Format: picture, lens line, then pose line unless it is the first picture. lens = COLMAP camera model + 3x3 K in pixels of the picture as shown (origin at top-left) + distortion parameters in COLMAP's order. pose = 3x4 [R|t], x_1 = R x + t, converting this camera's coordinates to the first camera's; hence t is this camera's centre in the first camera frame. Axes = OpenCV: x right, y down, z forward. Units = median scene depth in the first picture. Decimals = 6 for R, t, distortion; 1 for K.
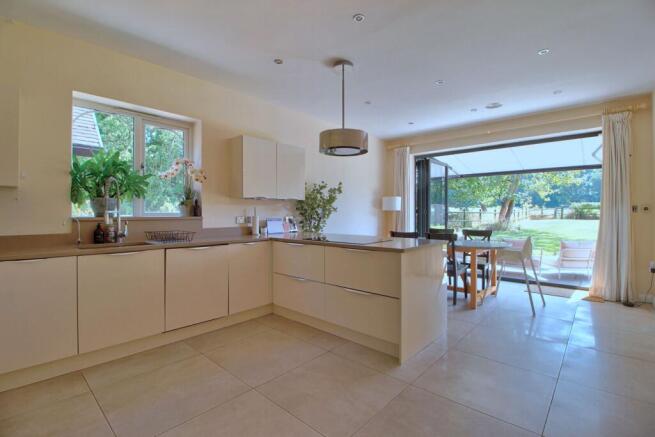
lens RADIAL K [[316.4, 0, 326.4], [0, 316.4, 213.2], [0, 0, 1]] dist [-0.000569, -0.017928]
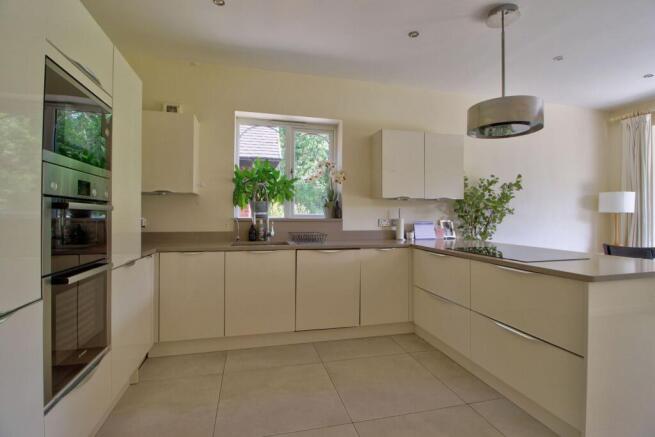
lens RADIAL K [[316.4, 0, 326.4], [0, 316.4, 213.2], [0, 0, 1]] dist [-0.000569, -0.017928]
pose [[0.821918, 0.001117, -0.569605, 0.121361], [-0.005824, 0.999962, -0.006443, 0.000610], [0.569577, 0.008614, 0.821893, 0.167739]]
